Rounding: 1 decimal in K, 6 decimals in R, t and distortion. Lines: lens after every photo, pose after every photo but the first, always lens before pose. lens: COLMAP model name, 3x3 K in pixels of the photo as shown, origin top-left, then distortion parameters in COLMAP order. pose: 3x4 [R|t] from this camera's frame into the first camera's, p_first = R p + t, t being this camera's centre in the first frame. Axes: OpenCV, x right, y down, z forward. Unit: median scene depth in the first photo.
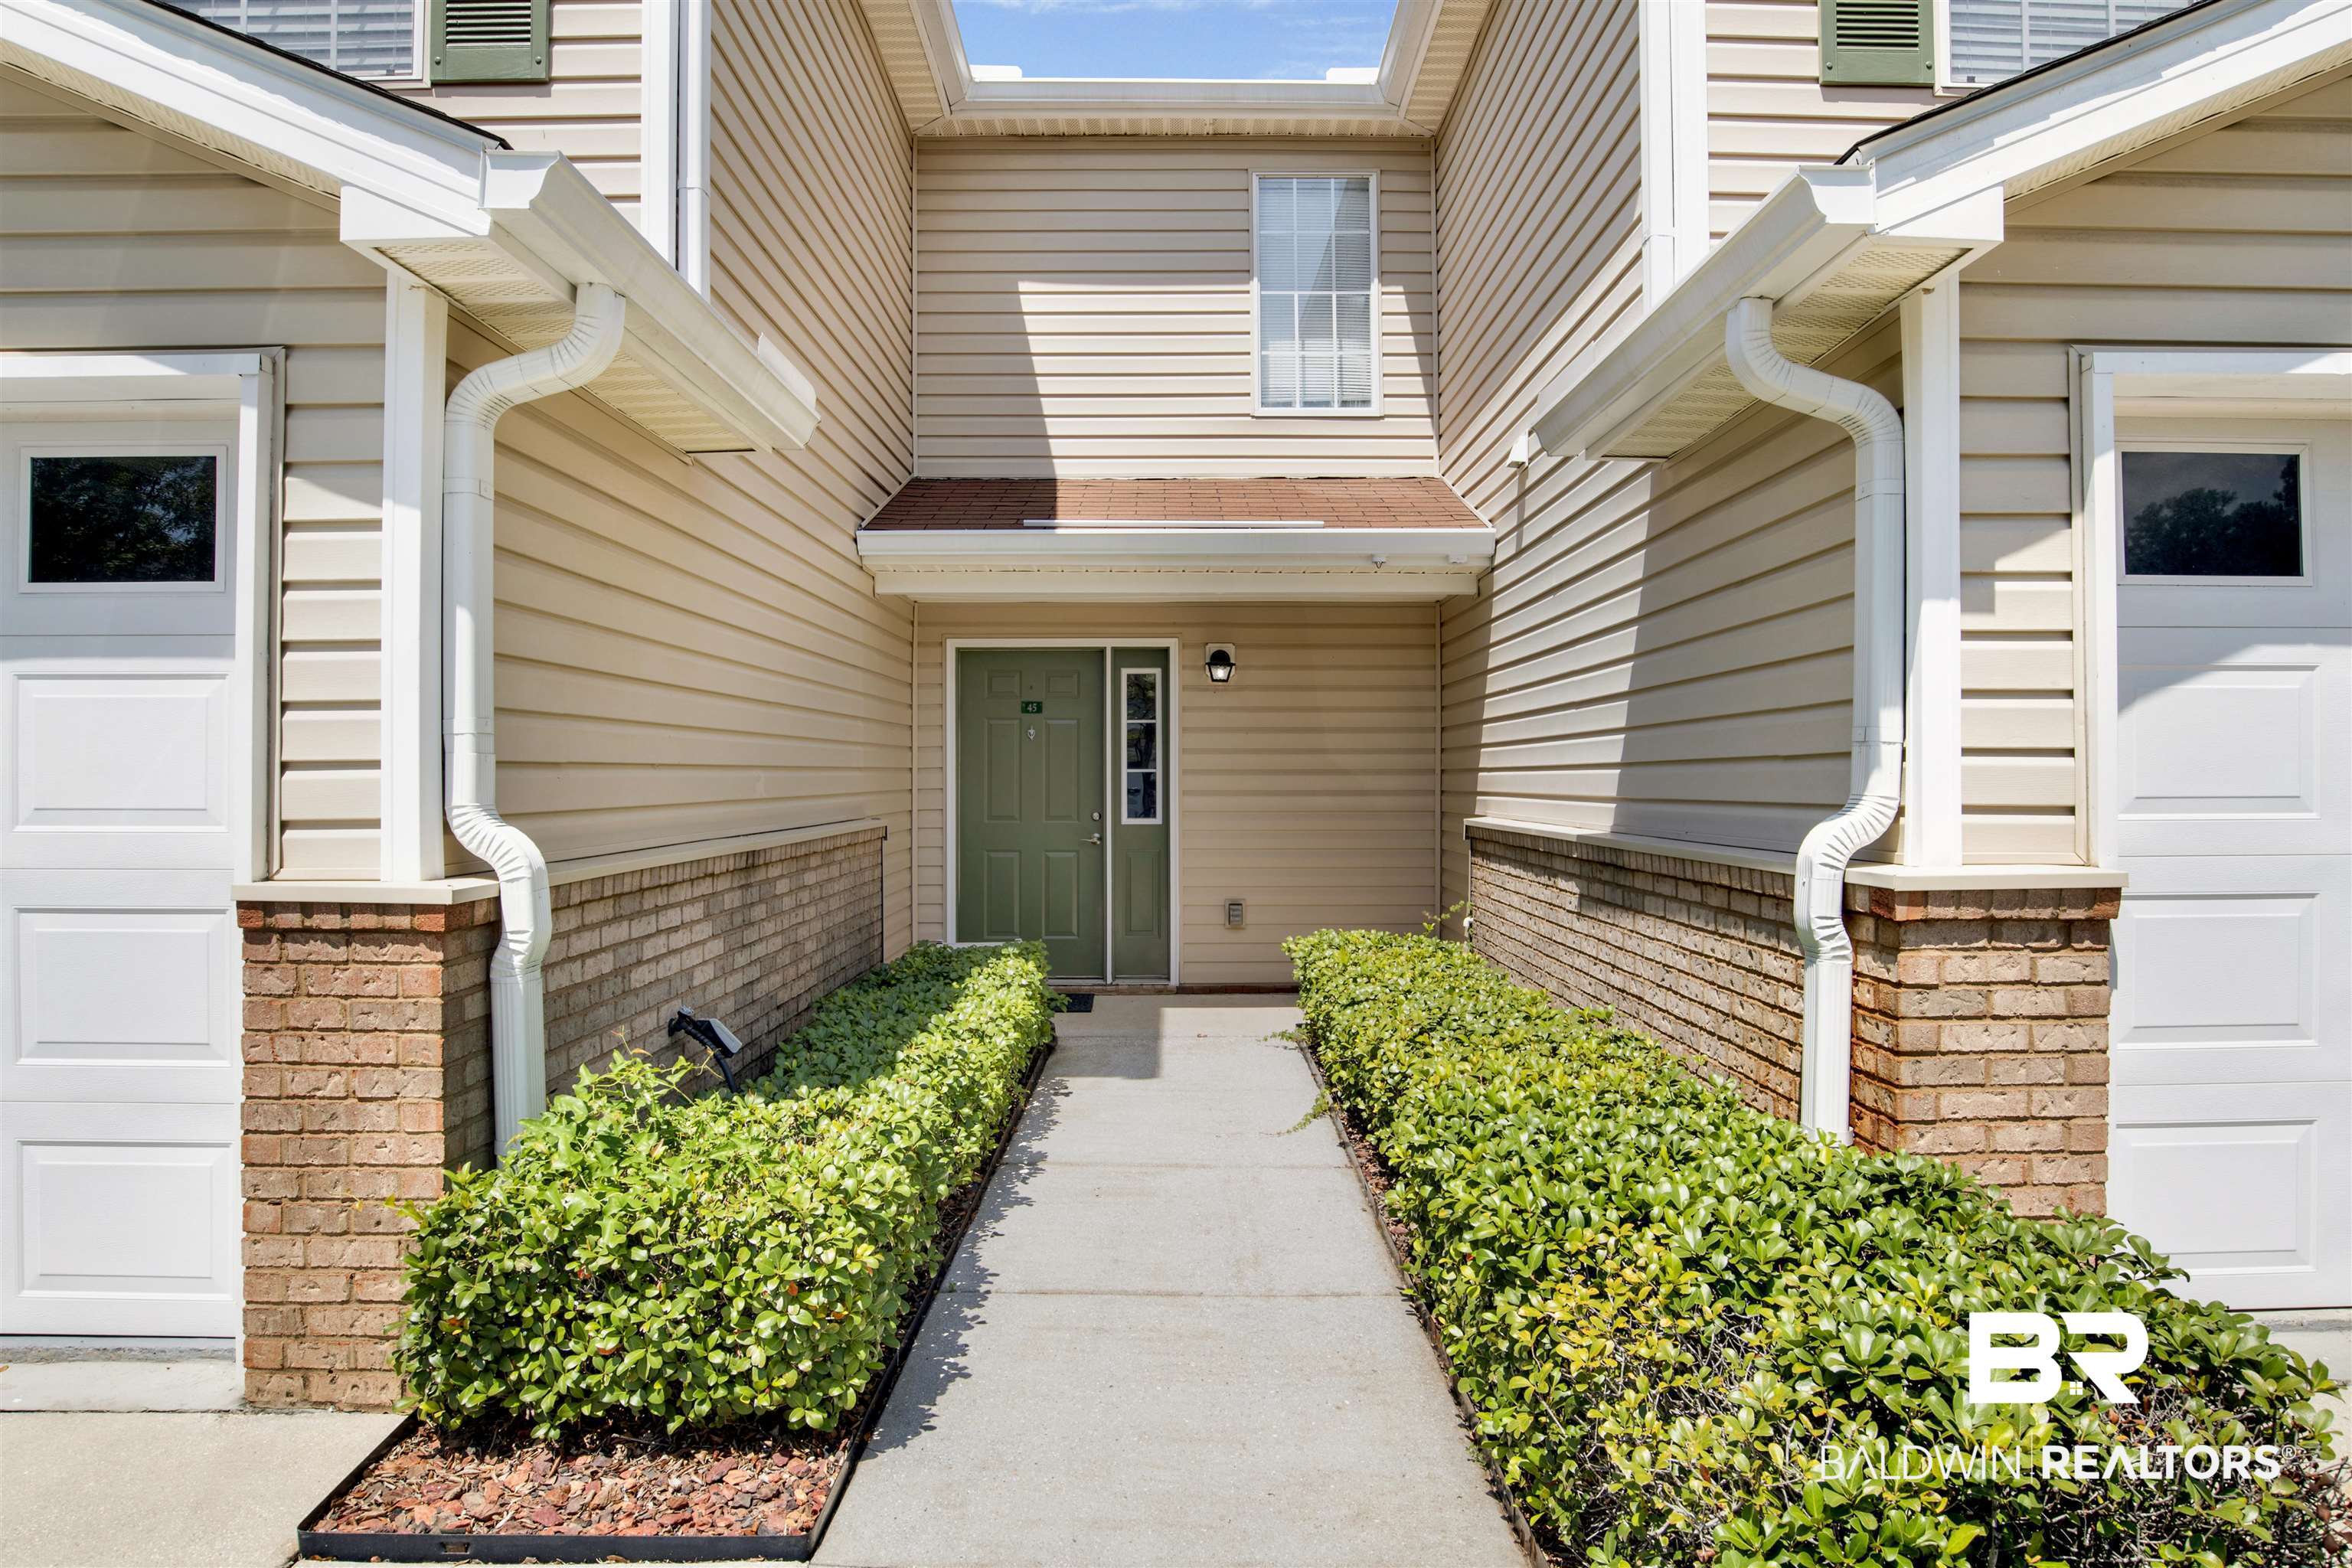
lens RADIAL K [[1387.4, 0, 1176.0], [0, 1387.4, 784.0], [0, 0, 1]] dist [-0.005457, -0.001126]
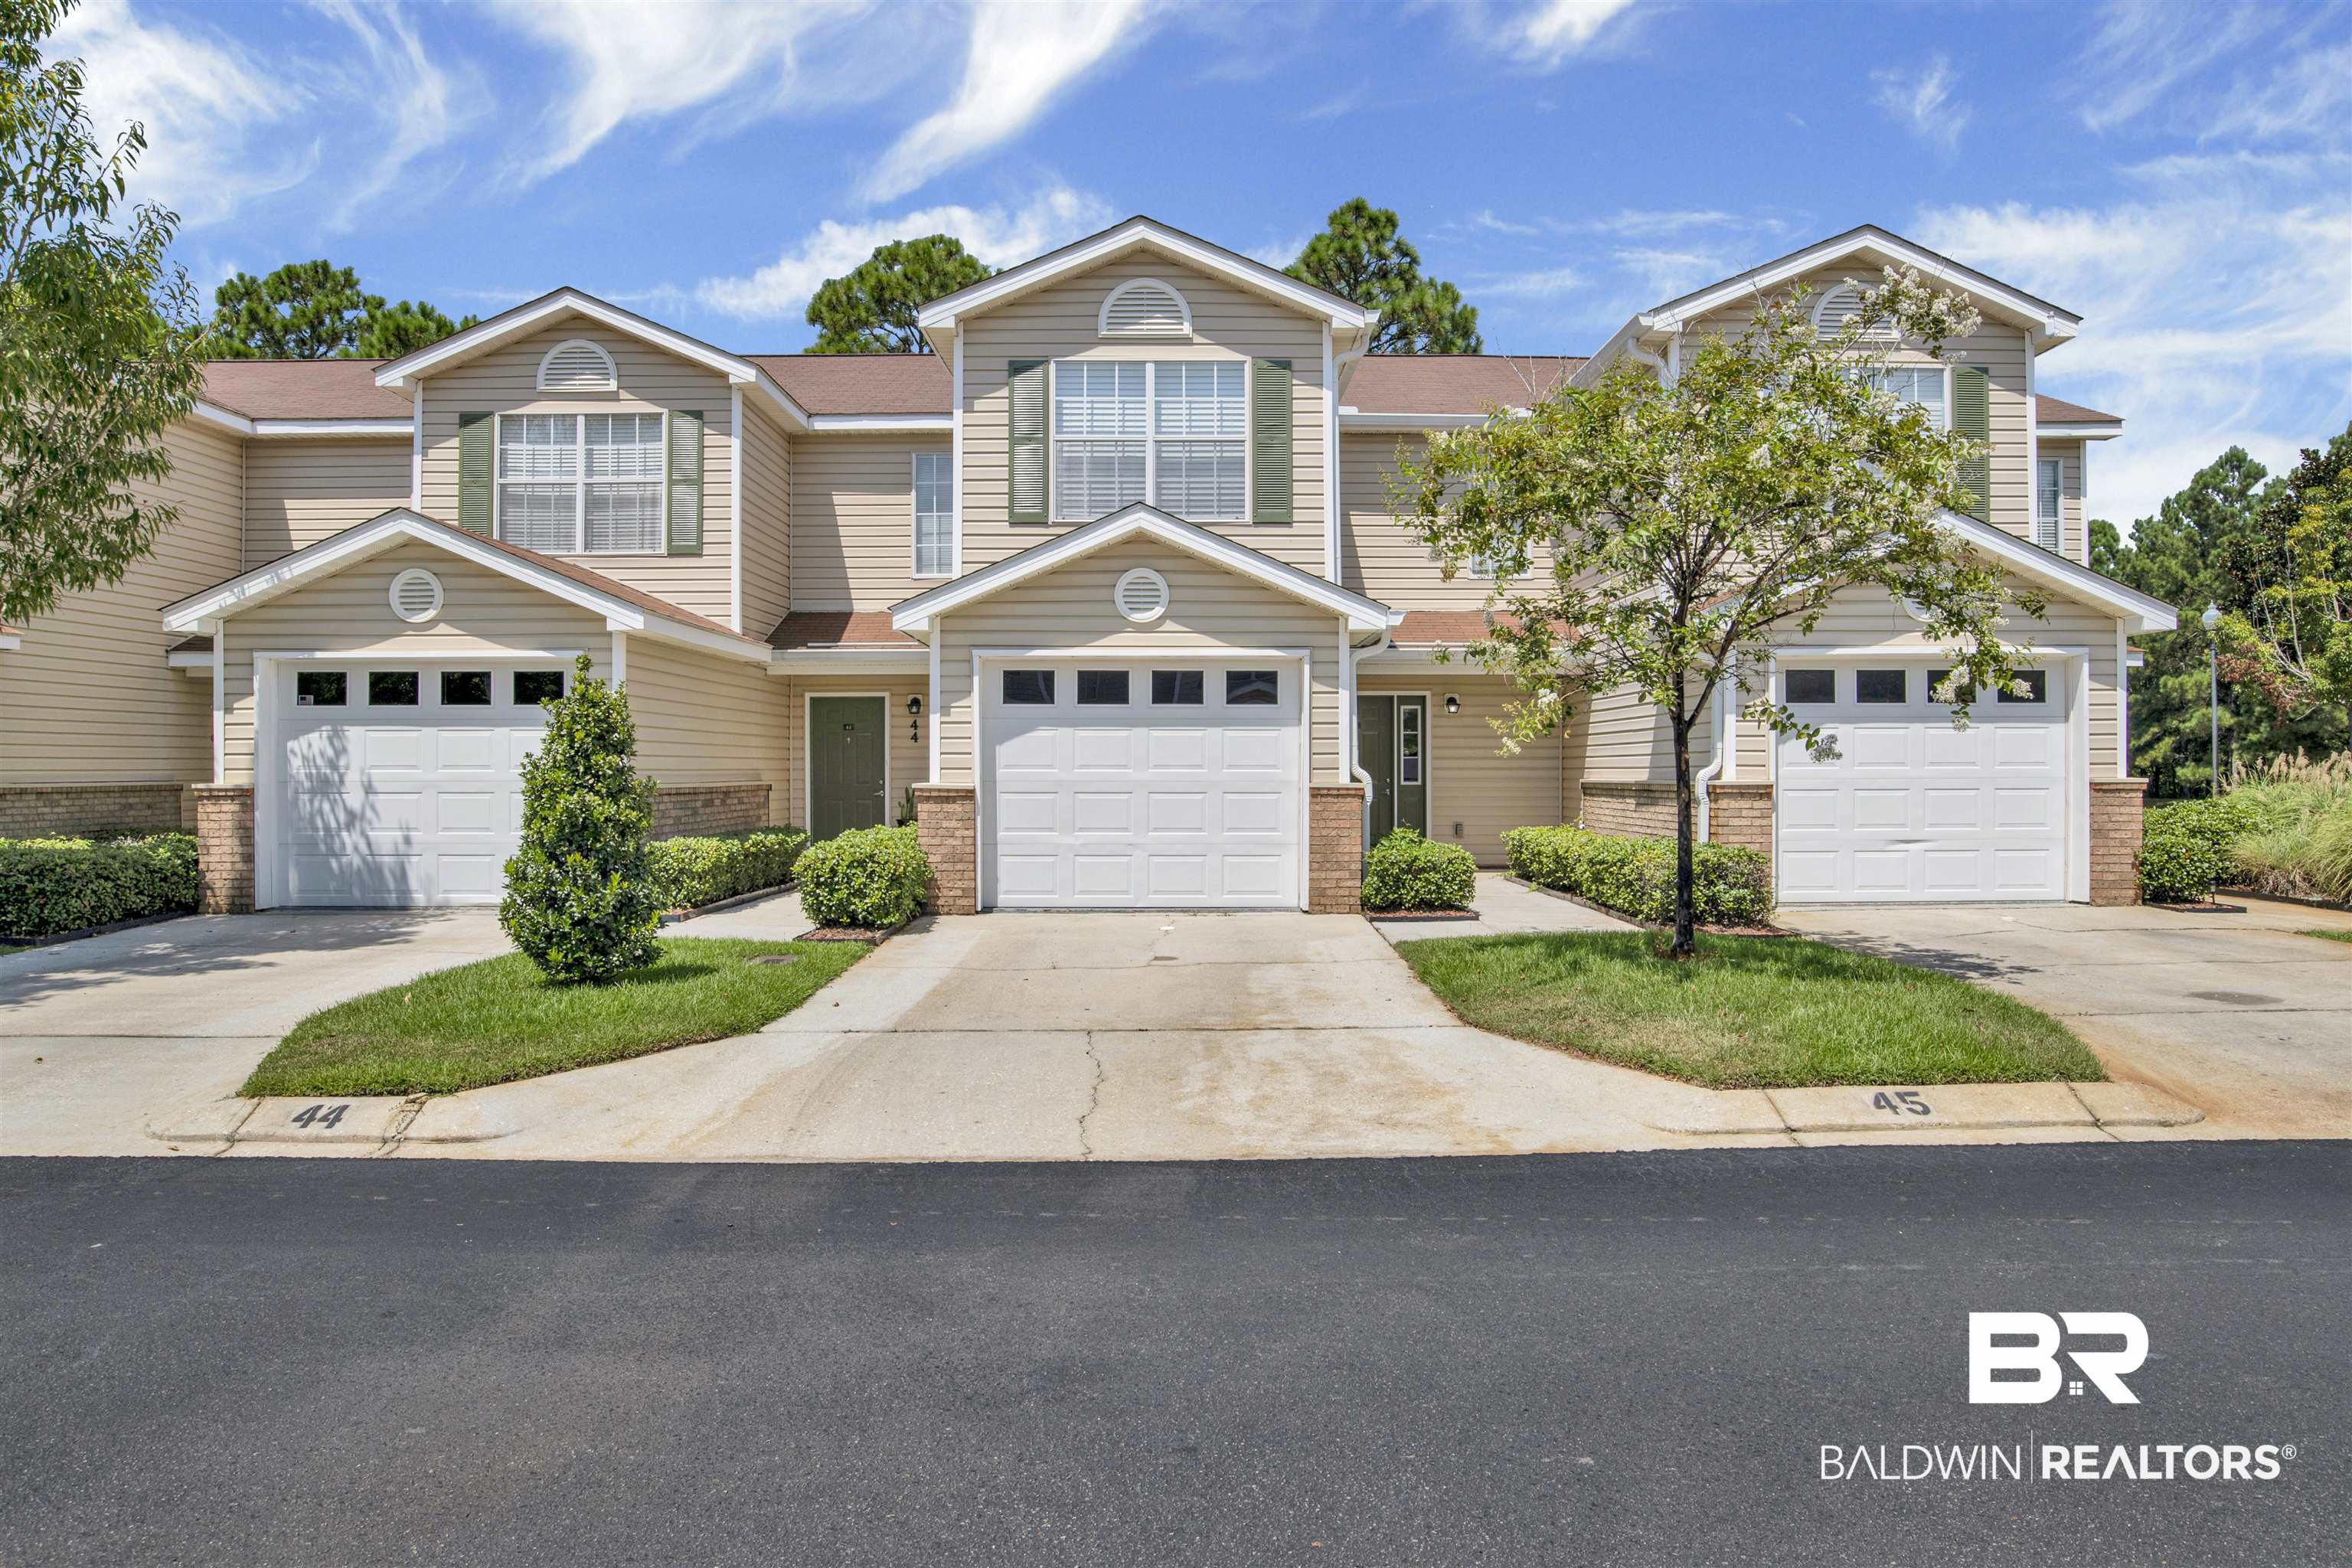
lens RADIAL K [[1613.8, 0, 1176.0], [0, 1613.8, 784.0], [0, 0, 1]] dist [-0.001766, -0.000149]
pose [[0.999789, 0.000983, 0.020514, -0.412368], [-0.001043, 0.999995, 0.002936, 0.021745], [-0.020511, -0.002957, 0.999785, -1.309336]]
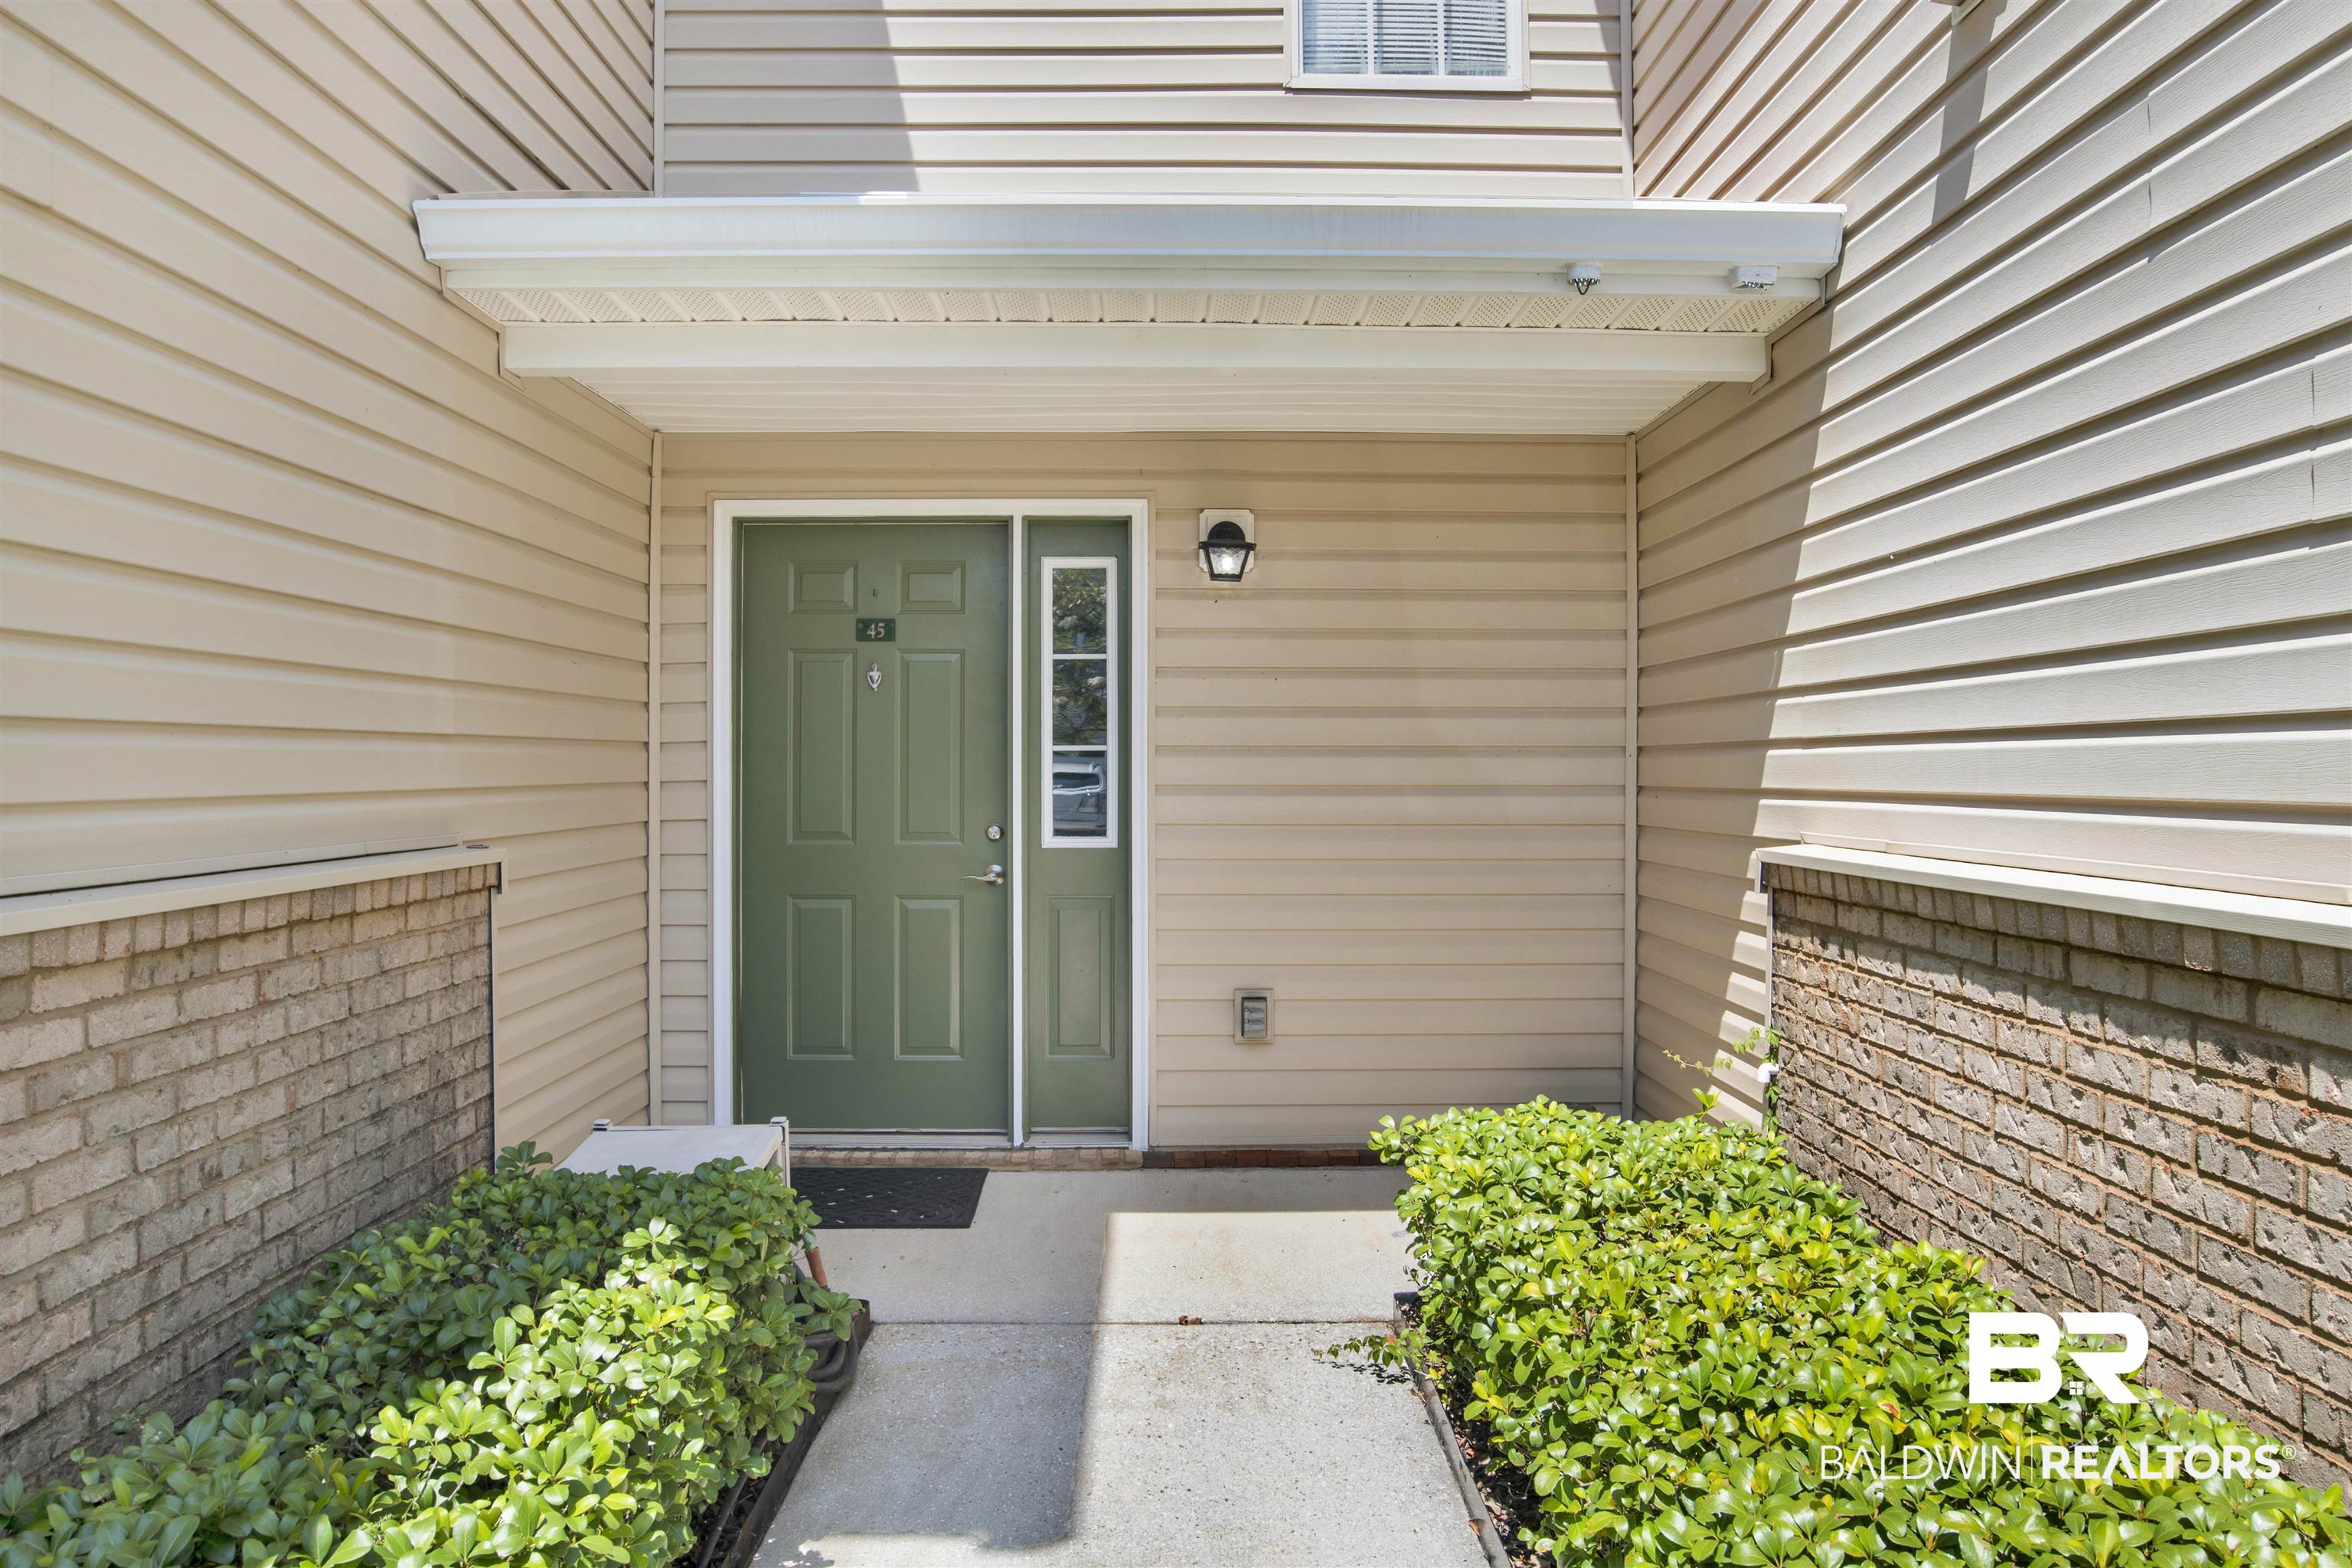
lens RADIAL K [[1494.0, 0, 1176.0], [0, 1494.0, 784.0], [0, 0, 1]] dist [-0.000243, 0.000234]
pose [[0.999982, 0.001391, 0.005837, 0.009314], [-0.001425, 0.999983, 0.005726, 0.001031], [-0.005829, -0.005734, 0.999967, 0.428139]]
